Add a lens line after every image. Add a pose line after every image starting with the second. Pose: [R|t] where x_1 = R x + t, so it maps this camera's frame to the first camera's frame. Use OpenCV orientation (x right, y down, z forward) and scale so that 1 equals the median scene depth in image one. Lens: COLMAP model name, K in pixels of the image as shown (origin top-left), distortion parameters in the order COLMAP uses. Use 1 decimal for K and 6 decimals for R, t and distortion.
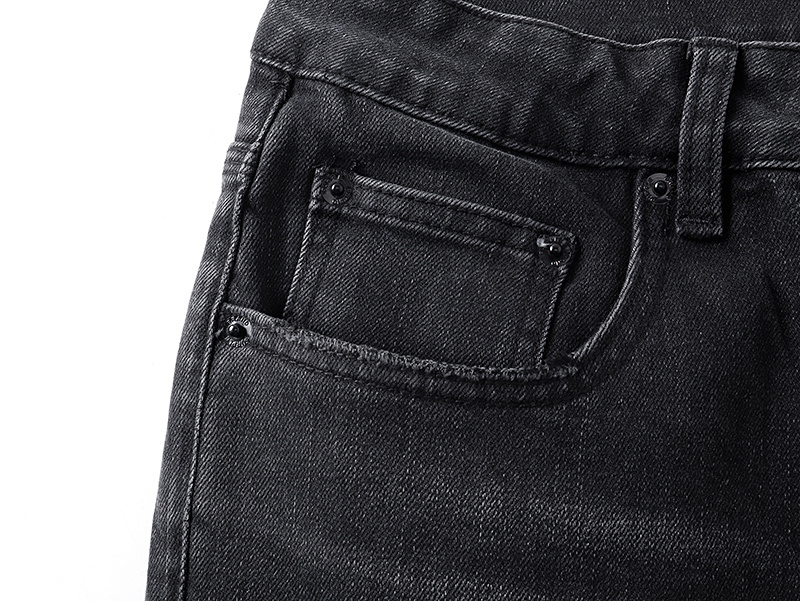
lens RADIAL K [[956.3, 0, 398.9], [0, 956.3, 279.1], [0, 0, 1]] dist [0.016253, 0.025712]
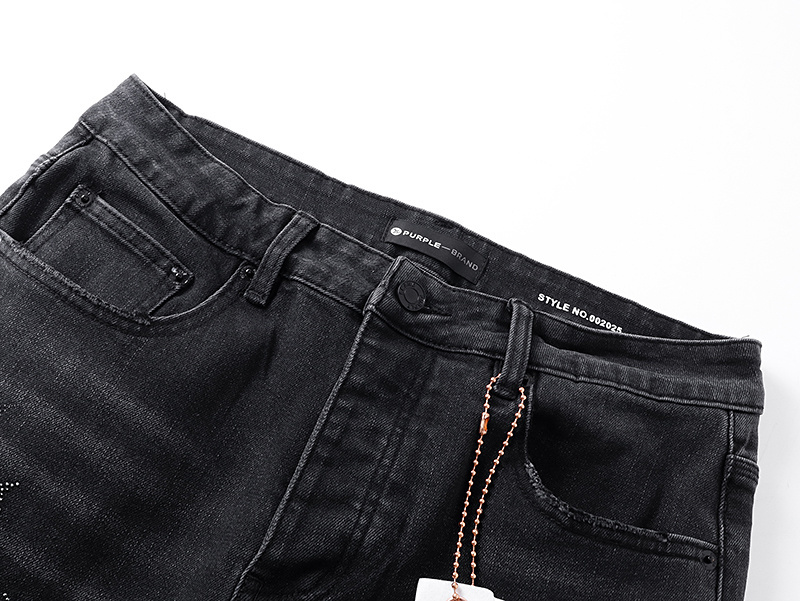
lens RADIAL K [[956.3, 0, 398.9], [0, 956.3, 279.1], [0, 0, 1]] dist [0.016253, 0.025712]
pose [[0.905183, 0.420177, 0.063985, 0.424648], [-0.389864, 0.880799, -0.268699, 0.297777], [-0.169260, 0.218276, 0.961097, -0.811864]]
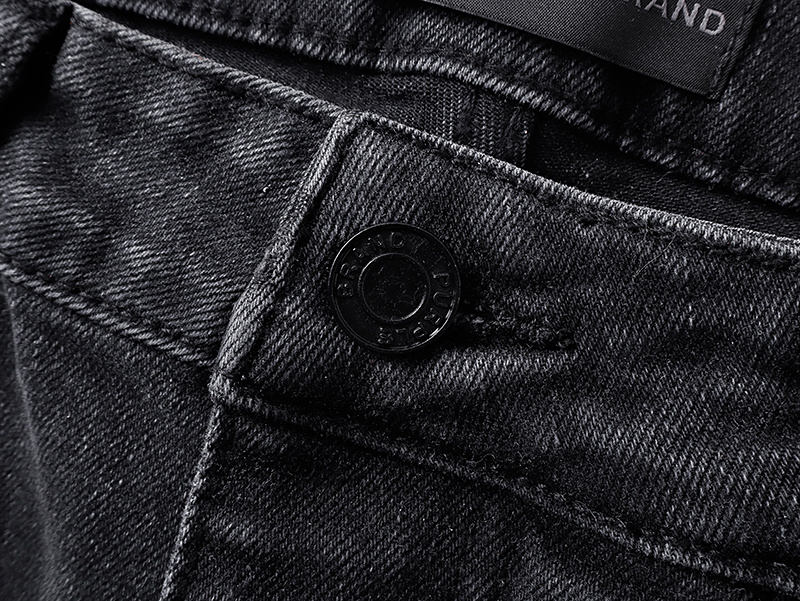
lens RADIAL K [[956.3, 0, 398.9], [0, 956.3, 279.1], [0, 0, 1]] dist [0.016253, 0.025712]
pose [[0.937351, 0.285272, -0.199984, 0.663736], [-0.230049, 0.937907, 0.259631, -0.289098], [0.261632, -0.197359, 0.944774, 0.523606]]
